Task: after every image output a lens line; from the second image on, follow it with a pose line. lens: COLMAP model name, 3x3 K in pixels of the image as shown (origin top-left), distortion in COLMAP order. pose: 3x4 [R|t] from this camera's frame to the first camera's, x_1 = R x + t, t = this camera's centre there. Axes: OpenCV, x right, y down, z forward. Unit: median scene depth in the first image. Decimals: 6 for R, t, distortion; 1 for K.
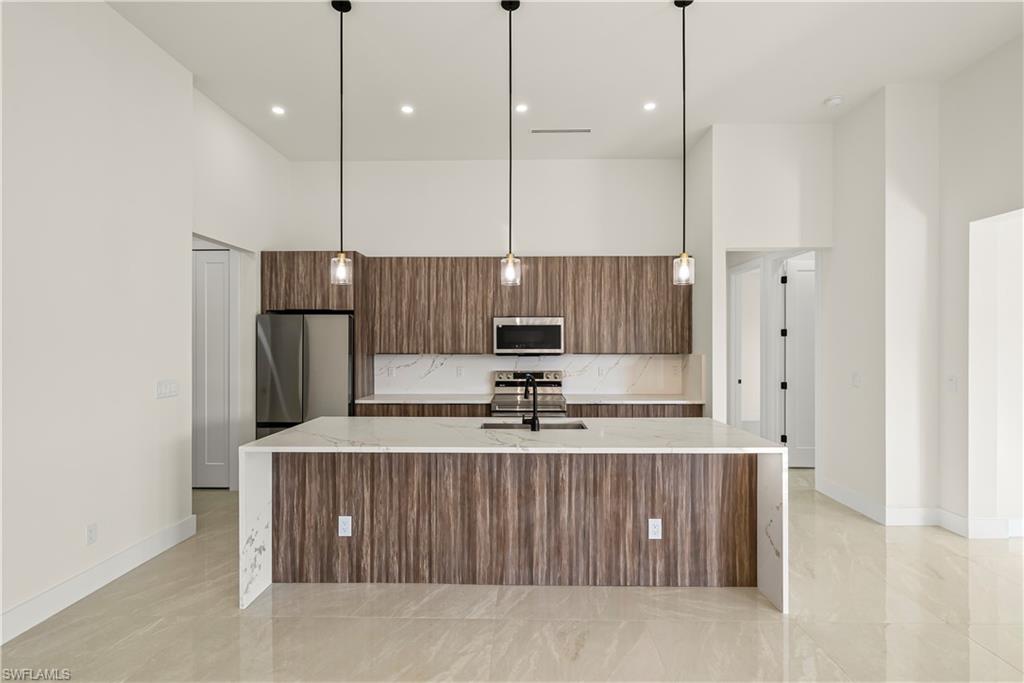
lens RADIAL K [[473.2, 0, 516.1], [0, 473.2, 342.3], [0, 0, 1]] dist [0.003587, 0.000167]
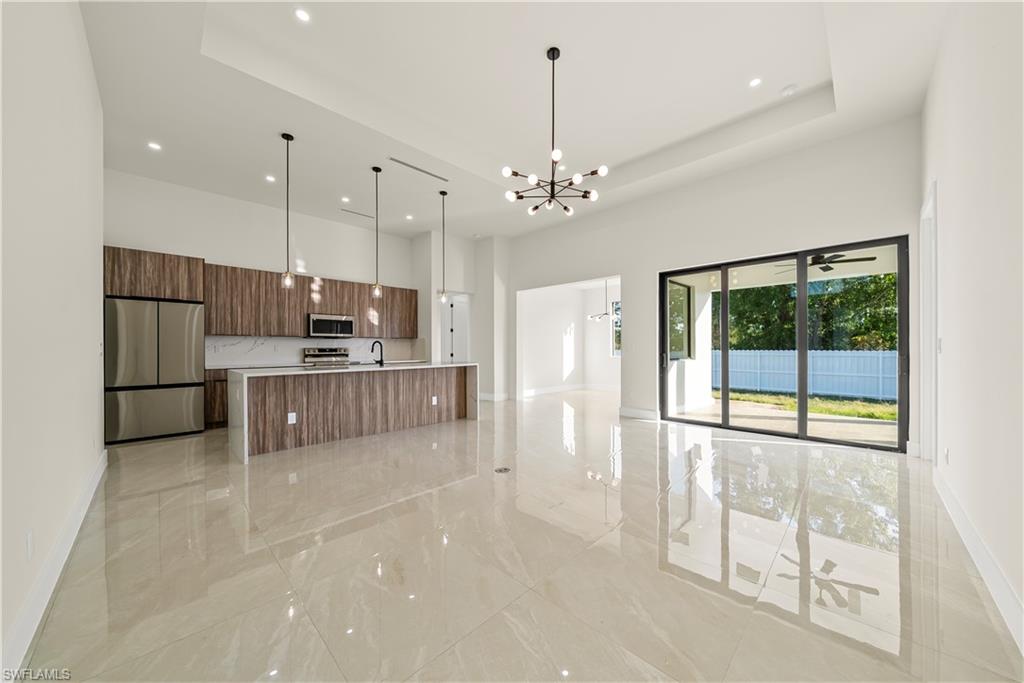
lens RADIAL K [[357.9, 0, 511.0], [0, 357.9, 348.3], [0, 0, 1]] dist [-0.000792, 0.000225]
pose [[0.694763, -0.002152, 0.719236, -0.468907], [0.003556, 0.999994, -0.000443, 0.071314], [-0.719230, 0.002865, 0.694766, -0.361289]]
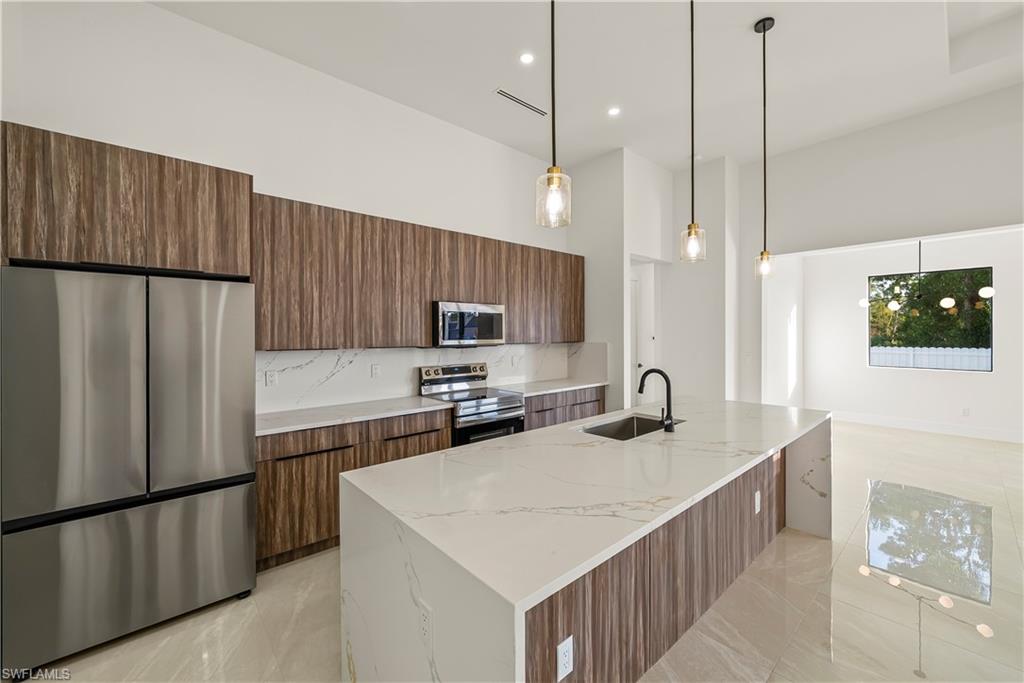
lens RADIAL K [[402.4, 0, 509.7], [0, 402.4, 335.1], [0, 0, 1]] dist [-0.000948, 0.000998]
pose [[0.738681, -0.005621, 0.674031, -0.440646], [0.004994, 0.999983, 0.002867, 0.003963], [-0.674036, 0.001248, 0.738697, 0.420925]]
